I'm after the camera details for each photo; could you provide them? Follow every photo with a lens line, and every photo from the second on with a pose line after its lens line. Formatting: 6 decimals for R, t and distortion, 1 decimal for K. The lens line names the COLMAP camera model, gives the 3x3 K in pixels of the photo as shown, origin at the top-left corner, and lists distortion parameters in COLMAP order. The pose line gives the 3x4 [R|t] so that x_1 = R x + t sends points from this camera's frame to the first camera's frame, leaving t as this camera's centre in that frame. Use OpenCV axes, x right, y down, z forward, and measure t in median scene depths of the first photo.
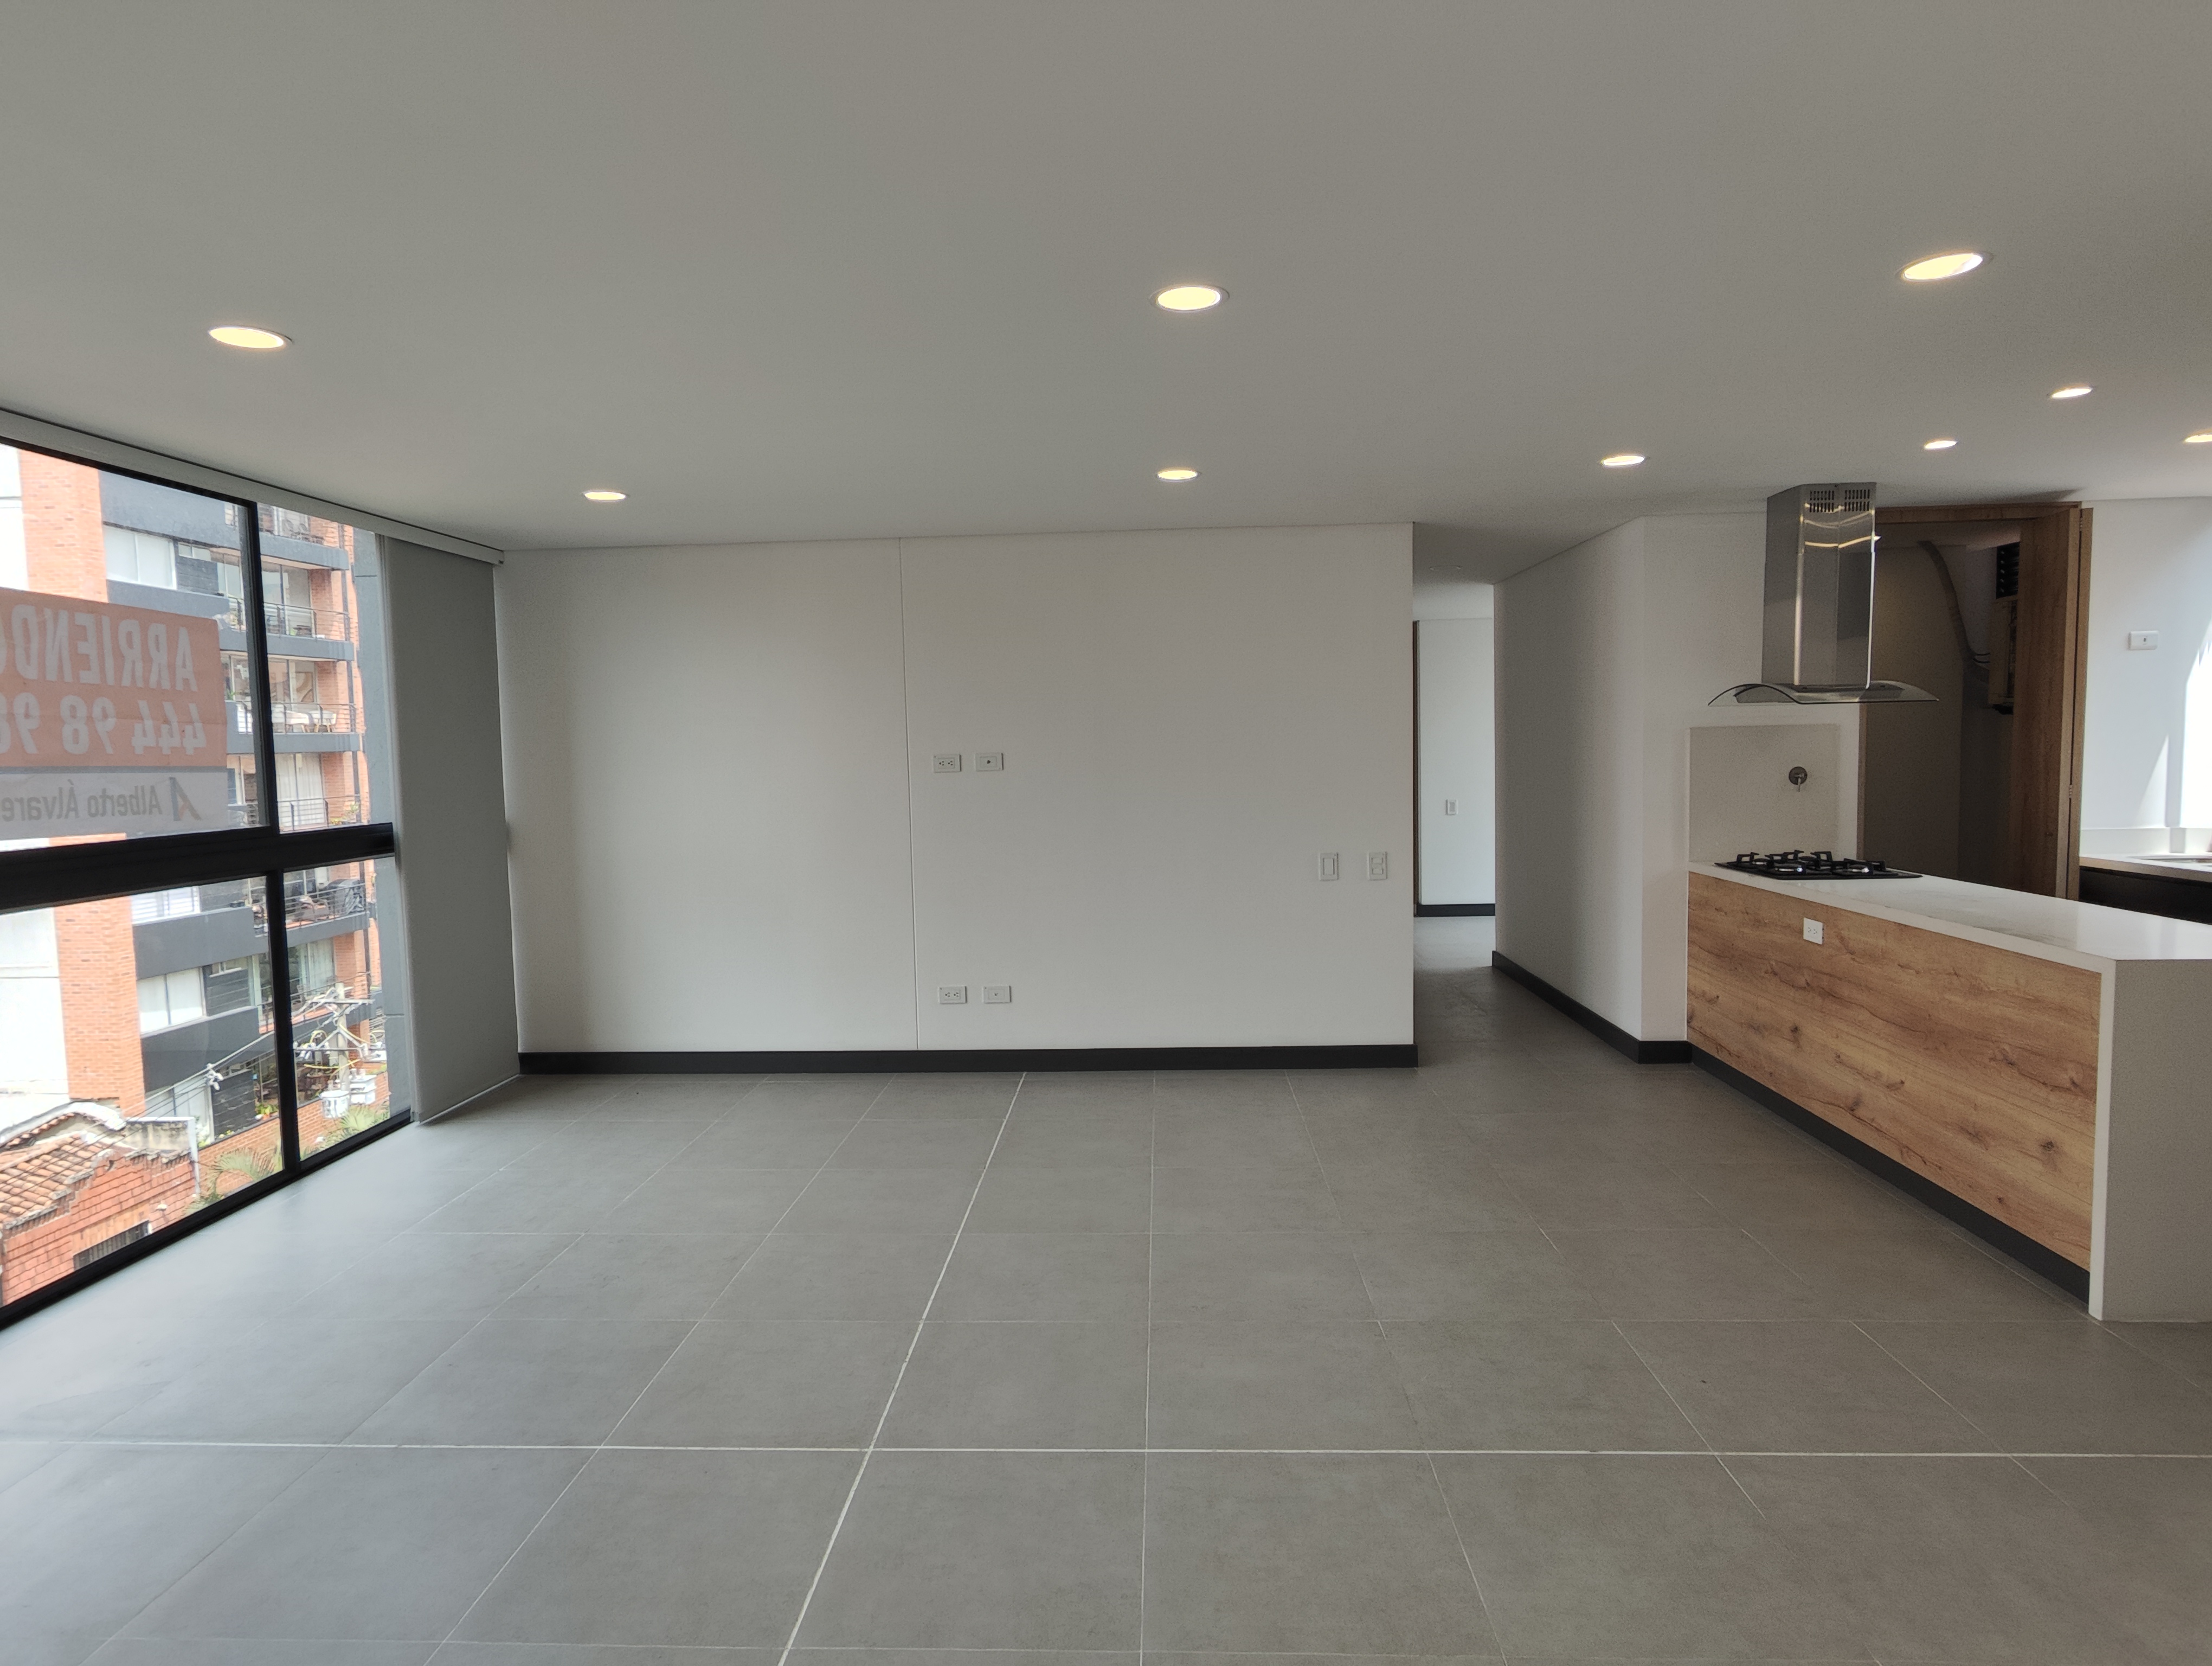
lens RADIAL K [[1254.2, 0, 1102.6], [0, 1254.2, 826.1], [0, 0, 1]] dist [-0.004848, 0.006322]
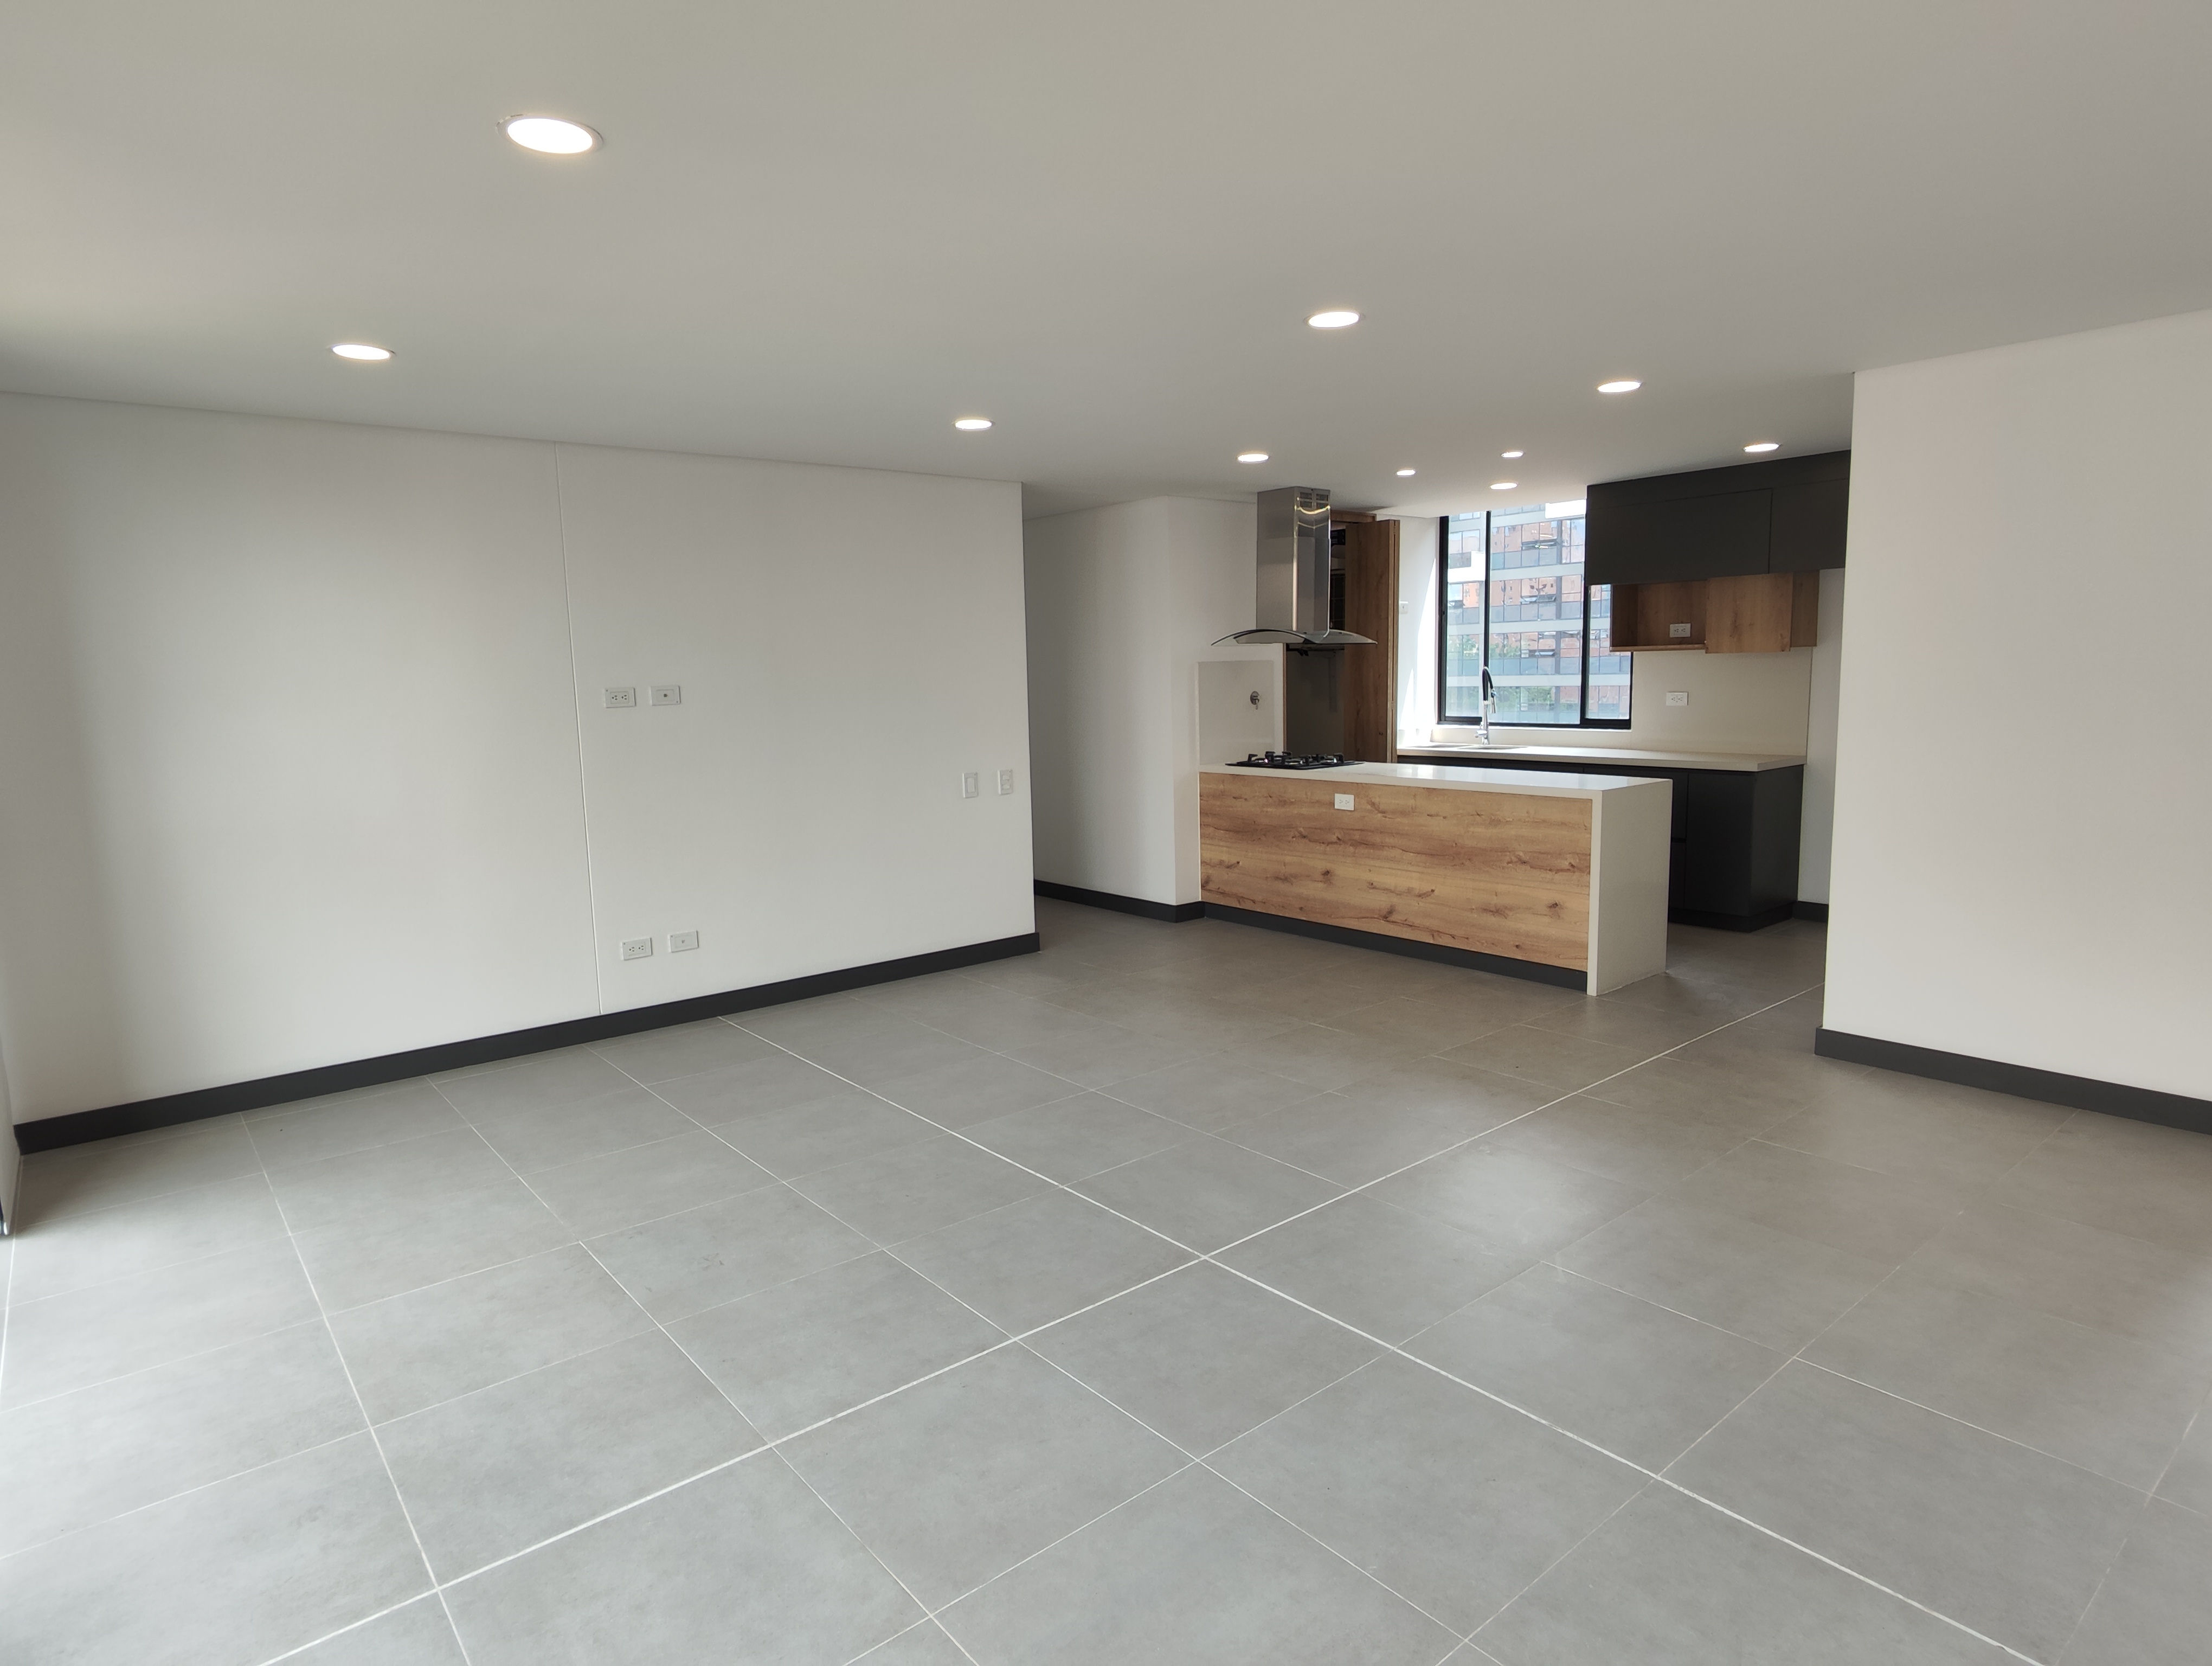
lens RADIAL K [[1254.2, 0, 1102.6], [0, 1254.2, 826.1], [0, 0, 1]] dist [-0.004848, 0.006322]
pose [[0.740277, -0.081067, 0.667396, -0.661507], [0.053545, 0.996659, 0.061670, 0.008118], [-0.670166, -0.009917, 0.742145, 0.122557]]
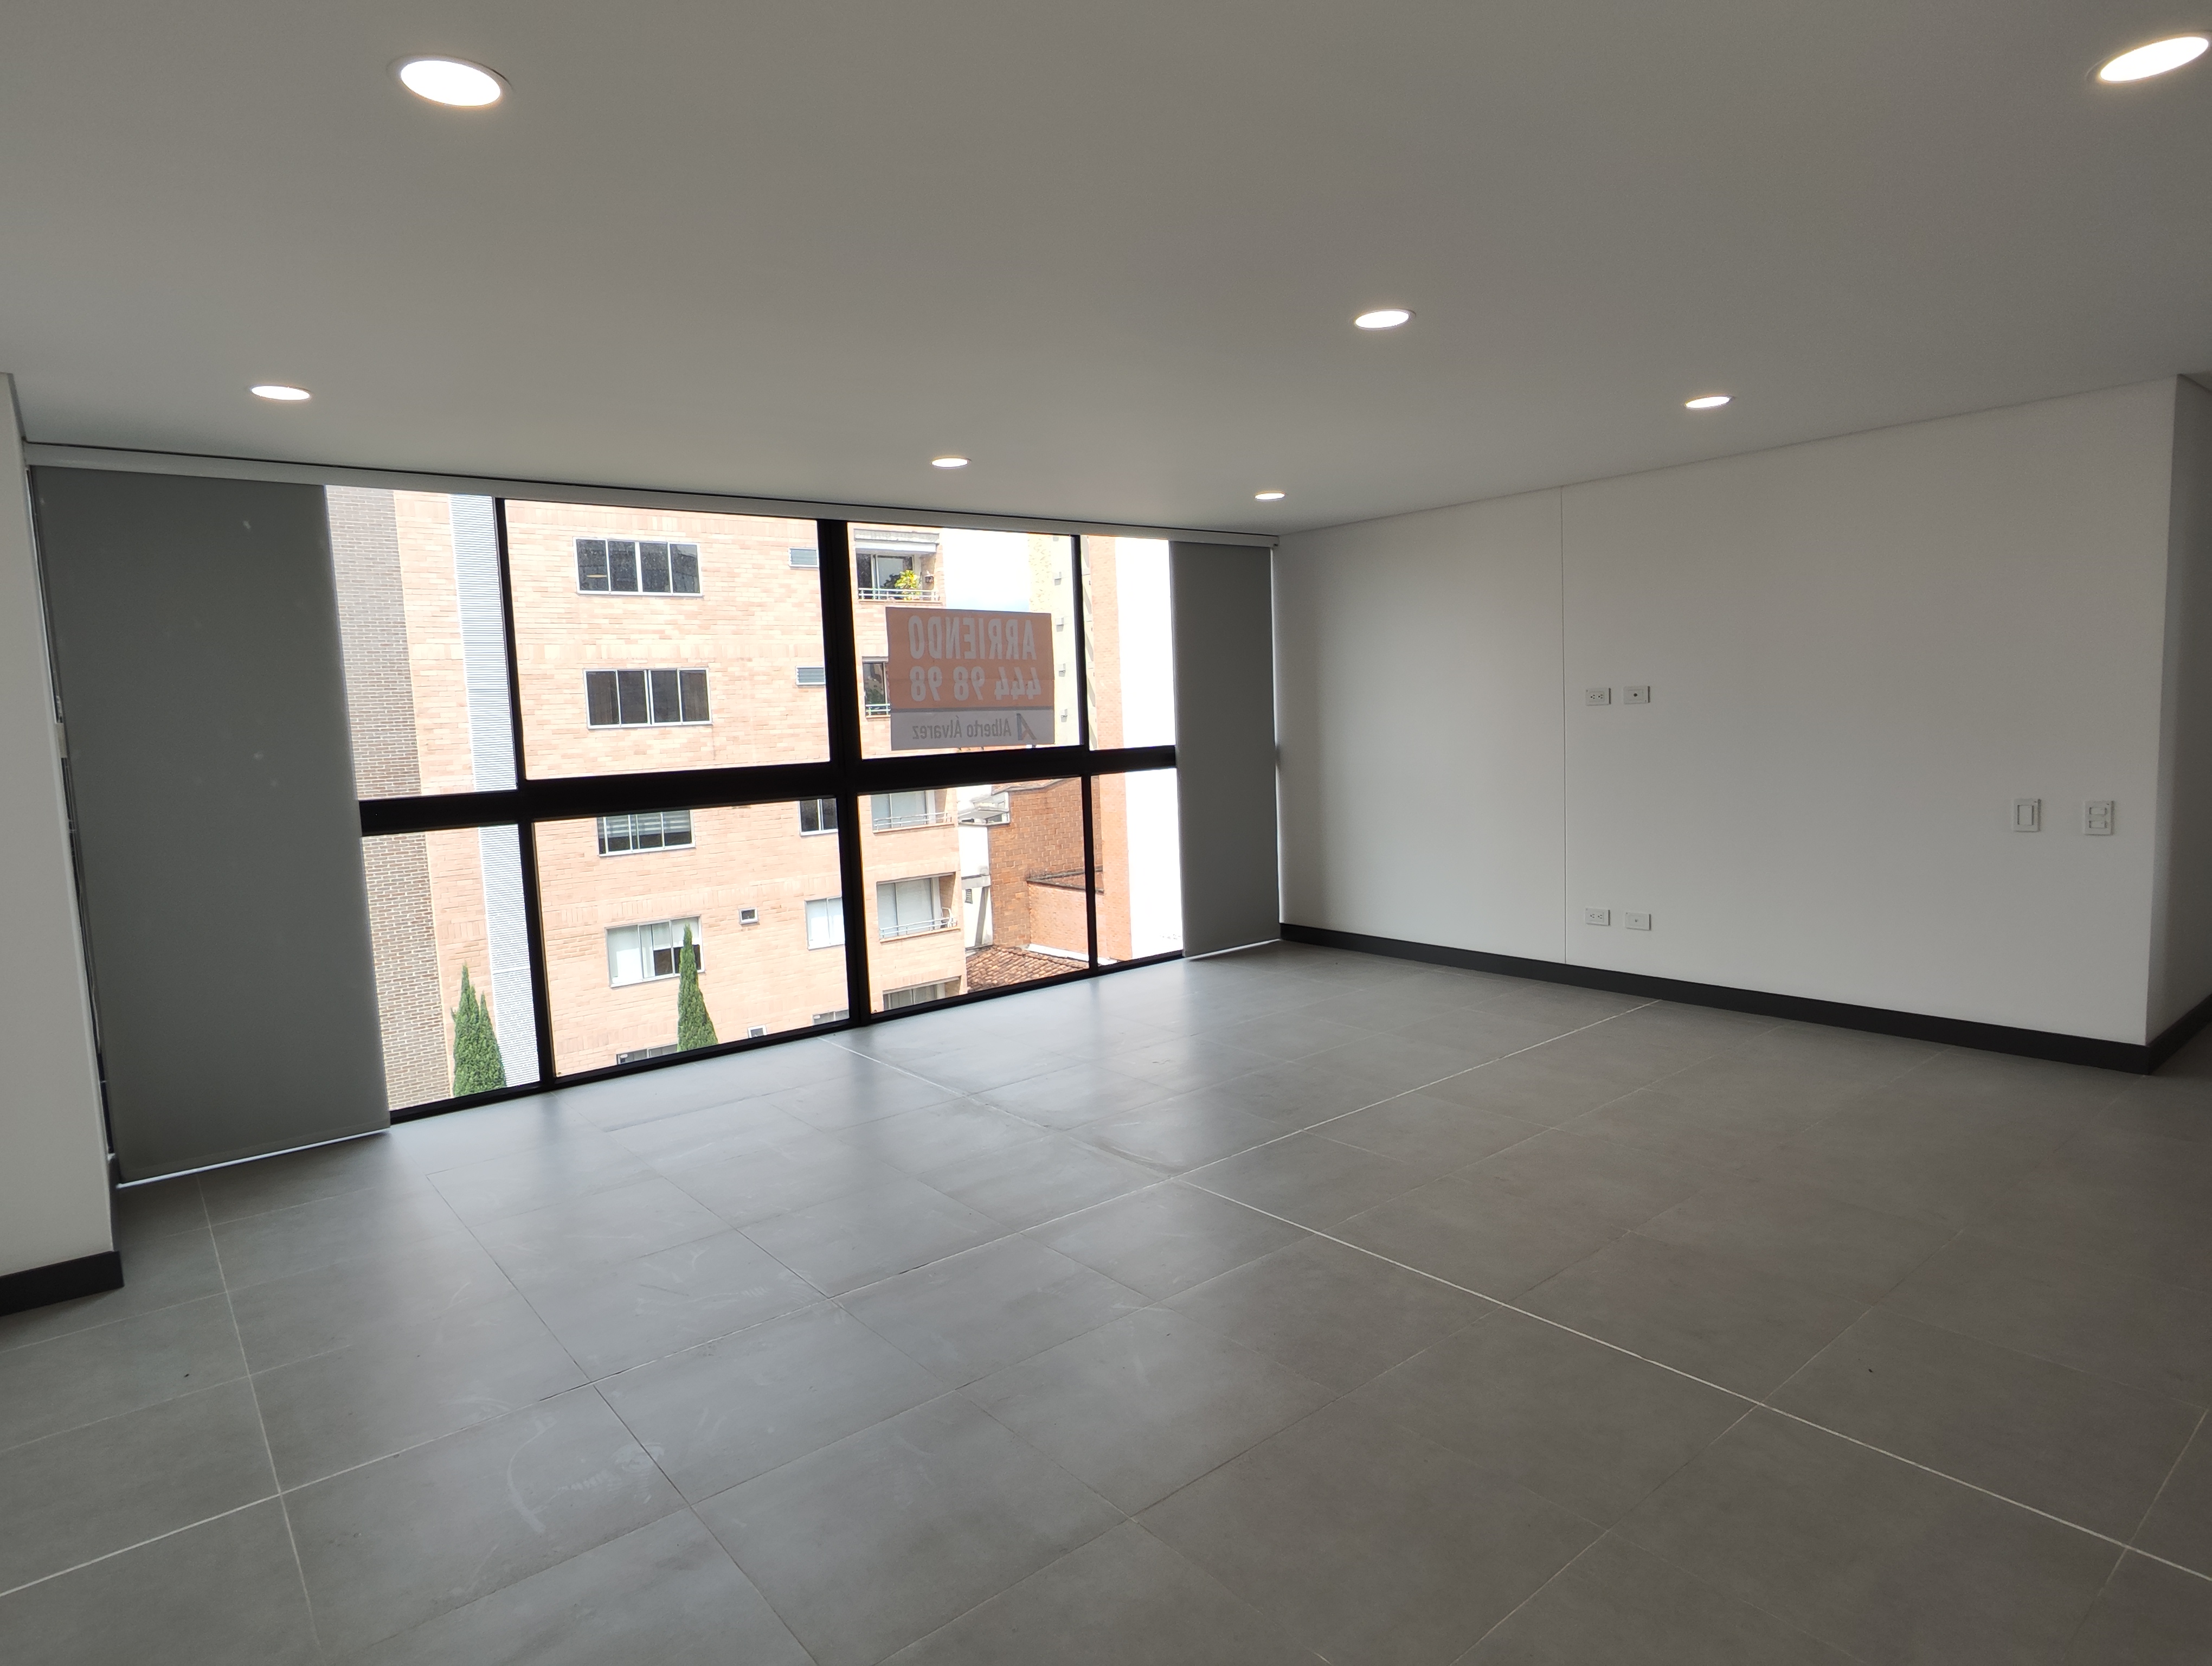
lens RADIAL K [[1264.2, 0, 1108.2], [0, 1264.2, 820.8], [0, 0, 1]] dist [-0.005754, 0.000653]
pose [[0.670537, 0.060301, -0.739421, 0.535974], [-0.022382, 0.997882, 0.061082, -0.002497], [0.741539, -0.024408, 0.670466, -0.019224]]
